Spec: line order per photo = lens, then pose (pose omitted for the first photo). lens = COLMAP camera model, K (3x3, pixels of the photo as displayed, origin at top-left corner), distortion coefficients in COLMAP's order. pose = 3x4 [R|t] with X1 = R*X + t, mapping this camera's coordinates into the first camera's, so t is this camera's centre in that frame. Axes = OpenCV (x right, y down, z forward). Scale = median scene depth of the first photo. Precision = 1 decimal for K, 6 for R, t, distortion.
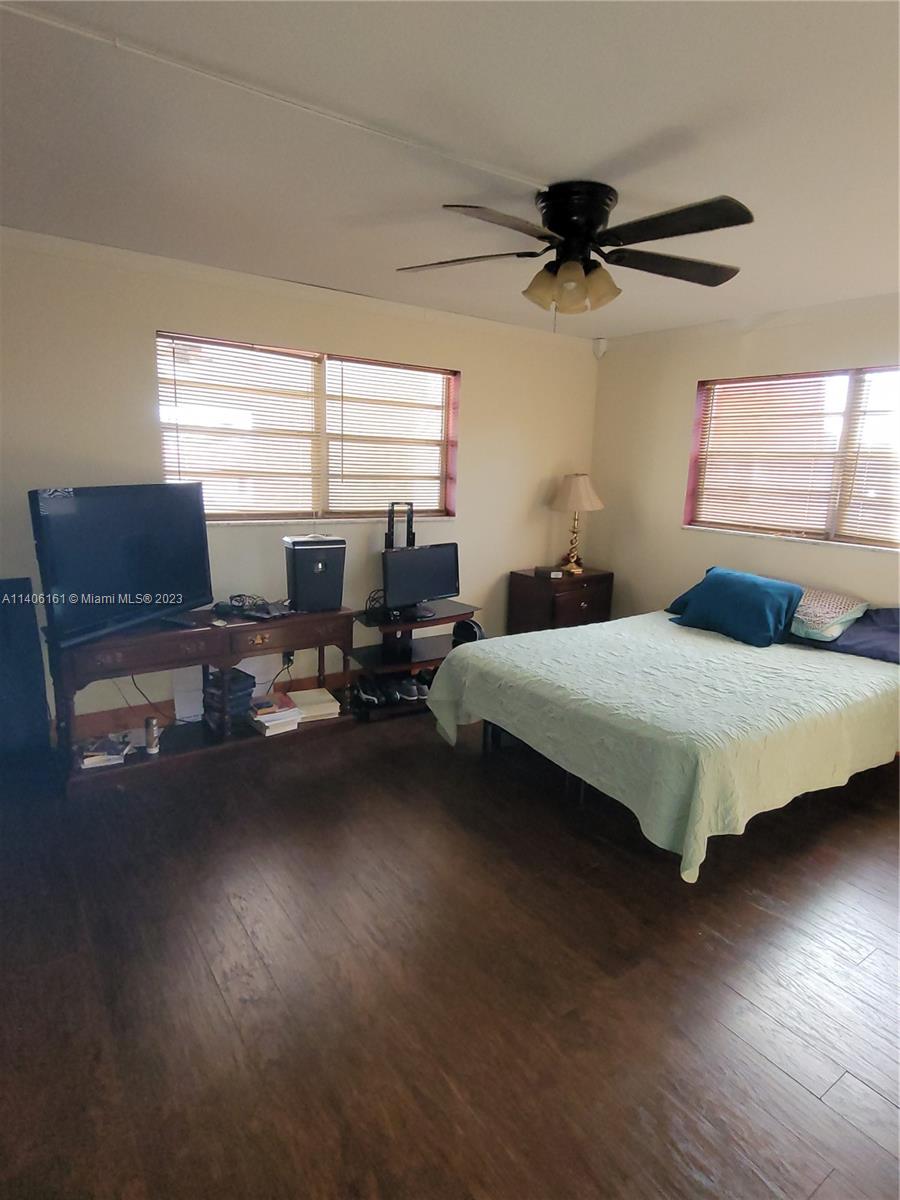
lens RADIAL K [[662.3, 0, 456.9], [0, 662.3, 610.0], [0, 0, 1]] dist [0.003913, -0.000919]
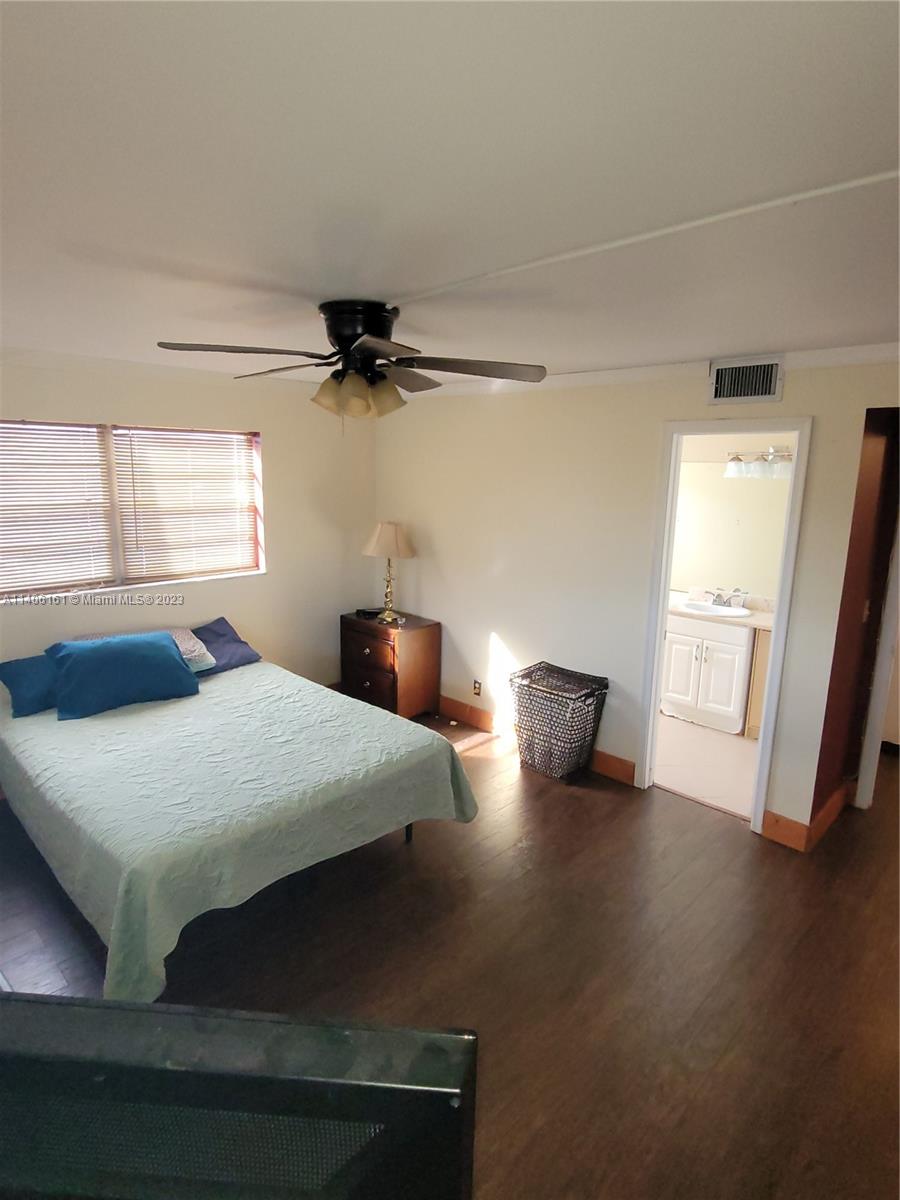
lens RADIAL K [[662.3, 0, 455.1], [0, 662.3, 590.4], [0, 0, 1]] dist [0.003913, -0.000919]
pose [[-0.194748, -0.219530, 0.955971, -0.688087], [0.185586, 0.948780, 0.255685, -0.337986], [-0.963136, 0.227209, -0.144031, 0.813809]]
